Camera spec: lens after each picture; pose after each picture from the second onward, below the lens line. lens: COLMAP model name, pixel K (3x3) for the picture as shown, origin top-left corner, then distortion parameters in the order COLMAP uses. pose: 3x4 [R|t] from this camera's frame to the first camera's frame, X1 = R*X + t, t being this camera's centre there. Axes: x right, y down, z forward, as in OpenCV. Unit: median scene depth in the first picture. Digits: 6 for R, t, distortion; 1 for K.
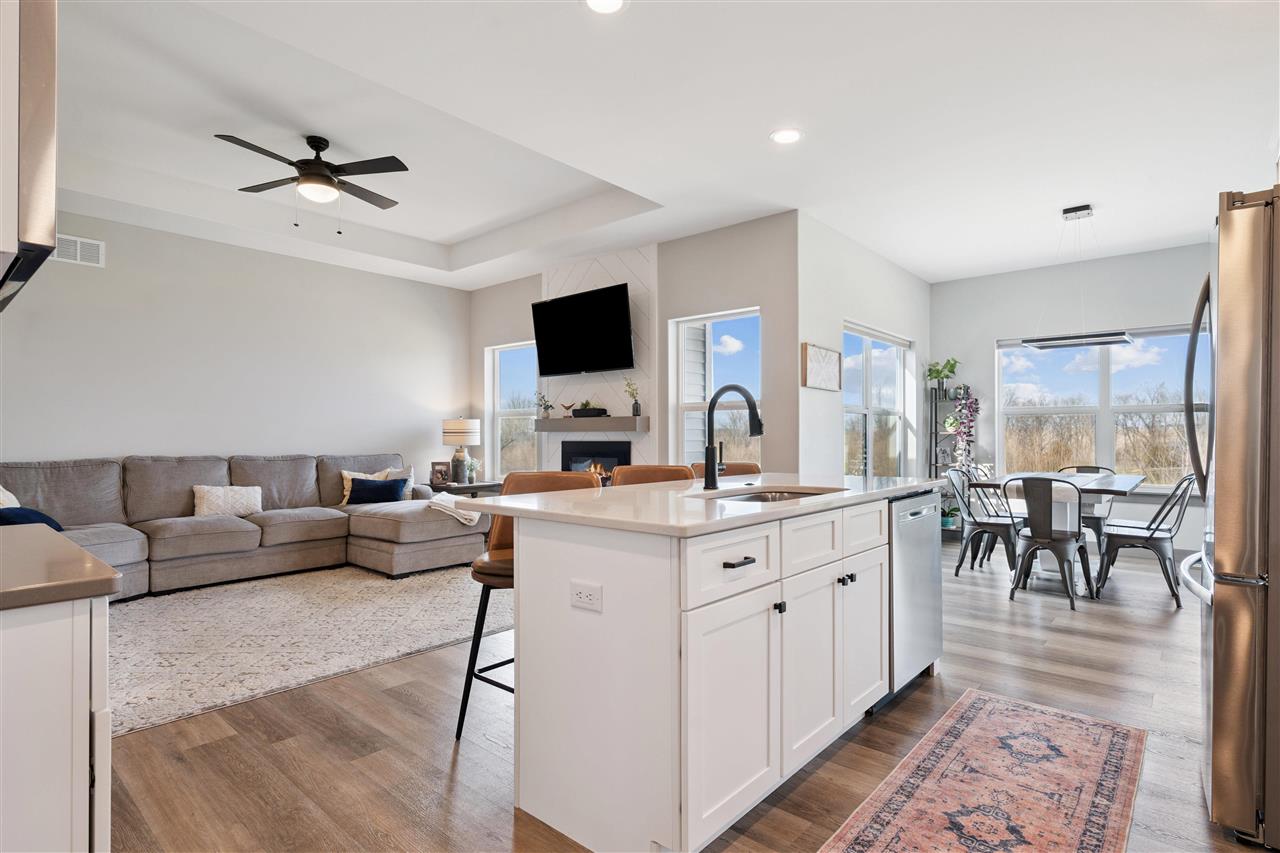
lens RADIAL K [[644.8, 0, 640.0], [0, 644.8, 426.5], [0, 0, 1]] dist [-0.001077, 0.000281]
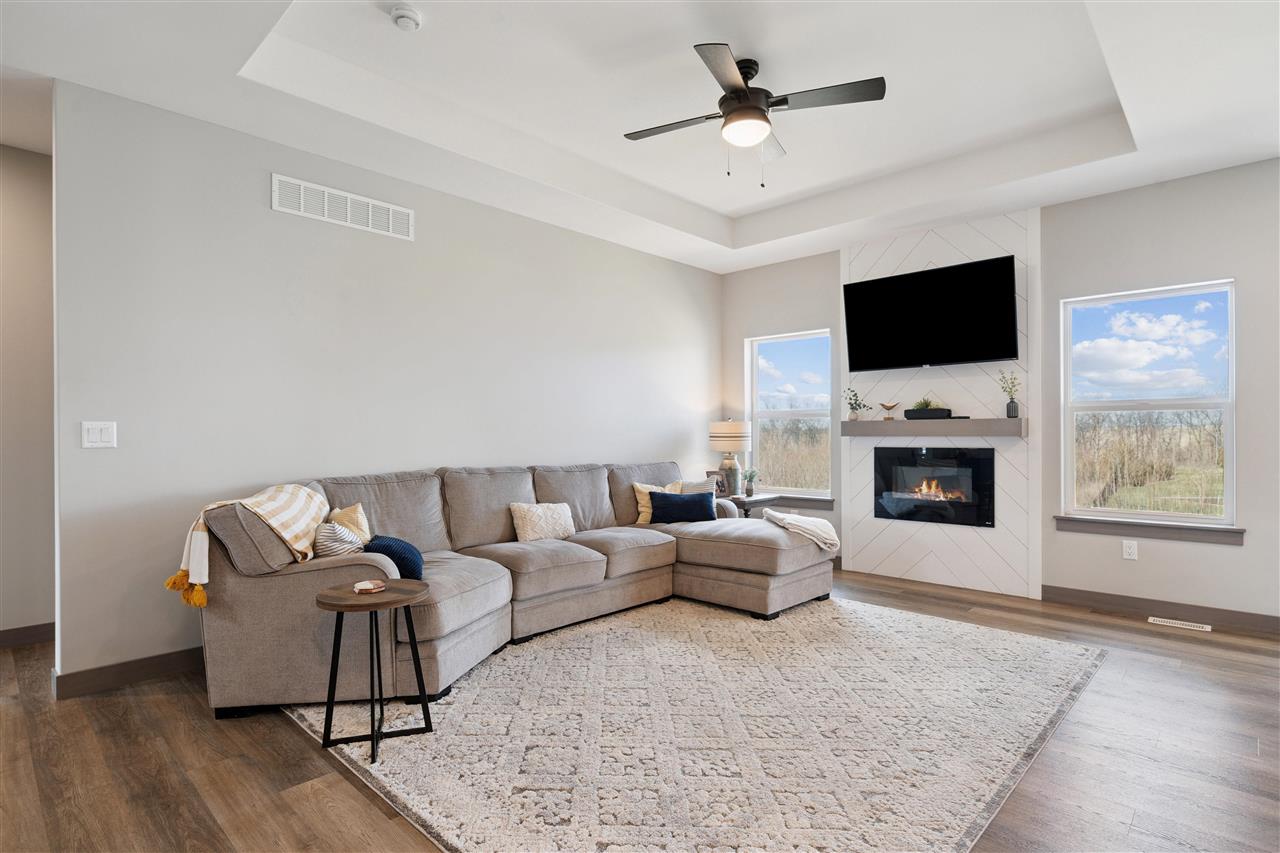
lens RADIAL K [[644.5, 0, 640.0], [0, 644.5, 426.5], [0, 0, 1]] dist [0.013226, 0.000283]
pose [[0.999575, -0.000680, -0.029135, -0.473516], [0.000685, 1.000000, 0.000175, -0.006057], [0.029135, -0.000195, 0.999575, 0.168252]]
